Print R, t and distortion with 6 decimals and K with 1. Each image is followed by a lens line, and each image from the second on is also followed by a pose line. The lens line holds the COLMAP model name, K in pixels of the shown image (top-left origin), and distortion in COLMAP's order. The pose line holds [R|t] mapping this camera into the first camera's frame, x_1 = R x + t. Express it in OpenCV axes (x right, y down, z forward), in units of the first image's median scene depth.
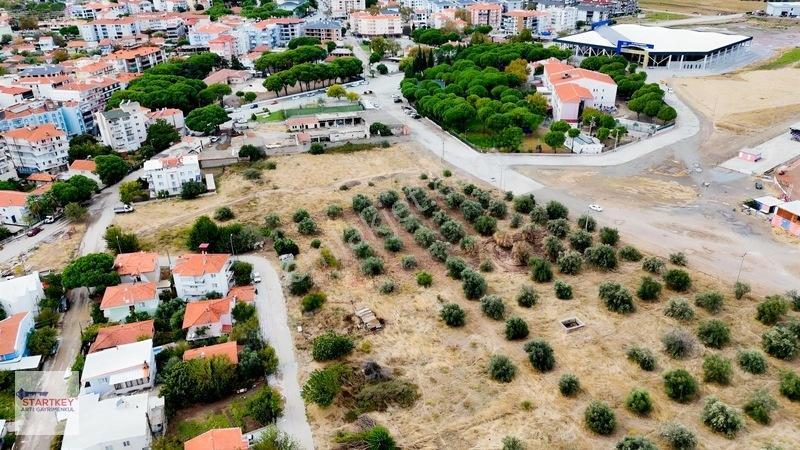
lens RADIAL K [[587.0, 0, 401.1], [0, 587.0, 225.7], [0, 0, 1]] dist [0.057570, -0.042719]
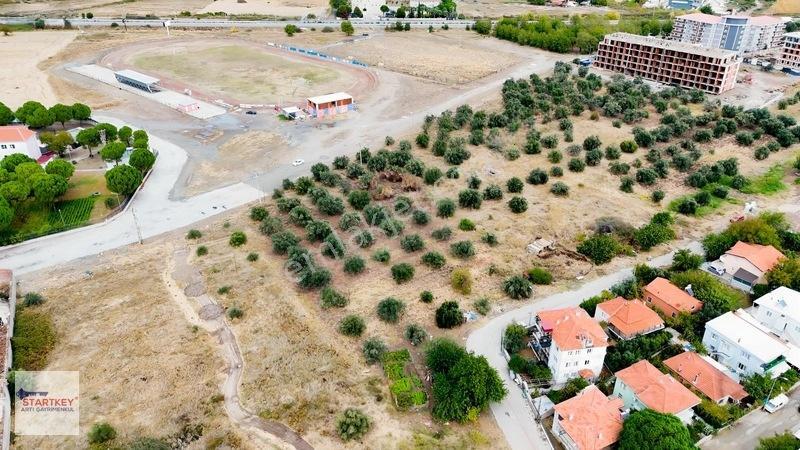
lens RADIAL K [[587.0, 0, 402.2], [0, 587.0, 225.3], [0, 0, 1]] dist [0.057570, -0.042719]
pose [[-0.222999, -0.455736, 0.861729, -0.622715], [0.444855, 0.738999, 0.505948, -0.364639], [-0.867396, 0.496171, 0.037941, 0.766094]]
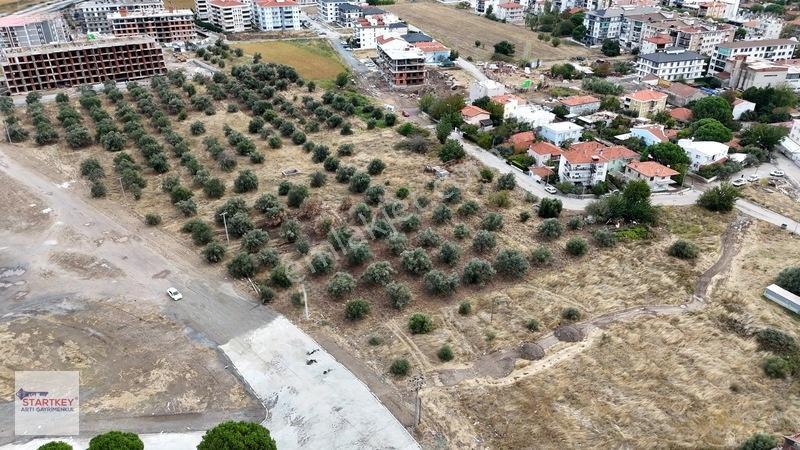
lens RADIAL K [[587.0, 0, 403.8], [0, 587.0, 223.9], [0, 0, 1]] dist [0.057570, -0.042719]
pose [[-0.988986, 0.083712, -0.122060, 0.130464], [-0.053432, 0.567139, 0.821887, -0.583441], [0.138027, 0.819357, -0.556420, 1.213137]]
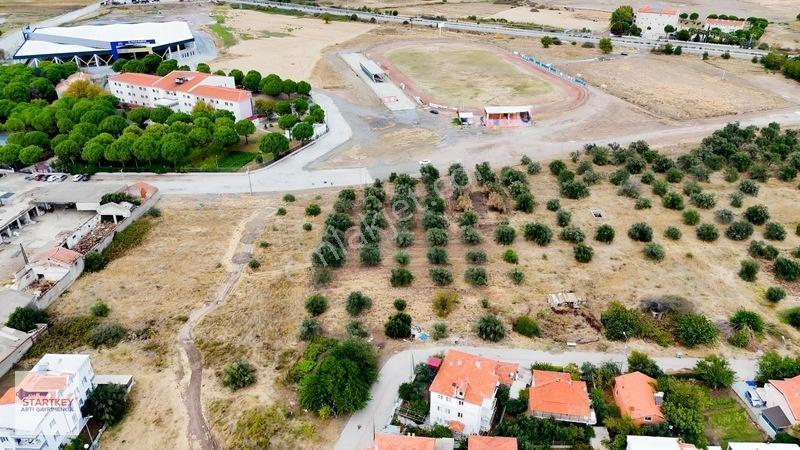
lens RADIAL K [[587.0, 0, 402.7], [0, 587.0, 224.2], [0, 0, 1]] dist [0.057570, -0.042719]
pose [[0.347024, -0.426679, 0.835176, -0.619242], [0.421840, 0.866362, 0.267333, -0.223753], [-0.837631, 0.259539, 0.480639, 0.468475]]
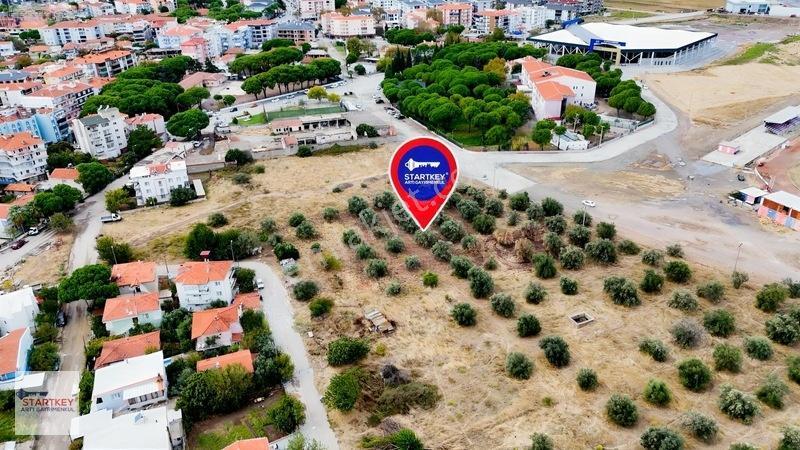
lens RADIAL K [[587.0, 0, 401.3], [0, 587.0, 225.5], [0, 0, 1]] dist [0.057570, -0.042719]
pose [[0.997983, -0.029786, 0.056062, -0.045200], [0.029824, 0.999555, 0.000161, -0.001830], [-0.056042, 0.001511, 0.998427, 0.003460]]
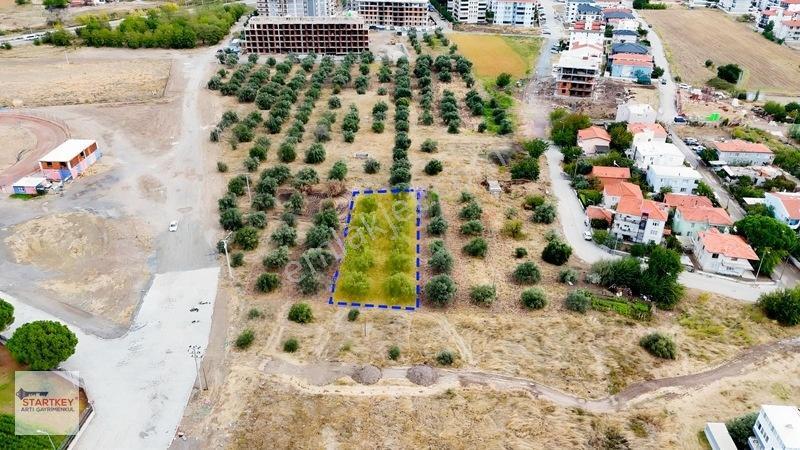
lens RADIAL K [[587.0, 0, 402.6], [0, 587.0, 225.6], [0, 0, 1]] dist [0.057570, -0.042719]
pose [[-0.918637, -0.183132, 0.350099, -0.224325], [0.188401, 0.575833, 0.795563, -0.560992], [-0.347291, 0.796793, -0.494479, 1.165144]]
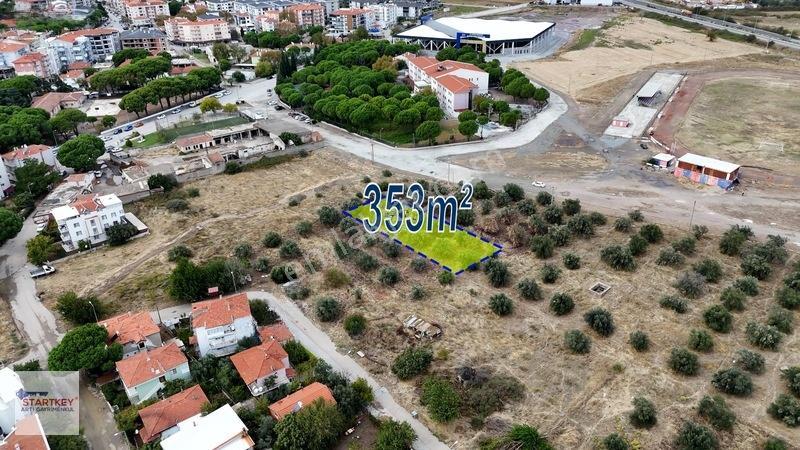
lens RADIAL K [[587.0, 0, 402.0], [0, 587.0, 225.2], [0, 0, 1]] dist [0.057570, -0.042719]
pose [[0.927967, -0.170895, 0.331168, -0.249784], [0.170907, 0.984851, 0.029320, -0.028196], [-0.331161, 0.029391, 0.943116, 0.054546]]
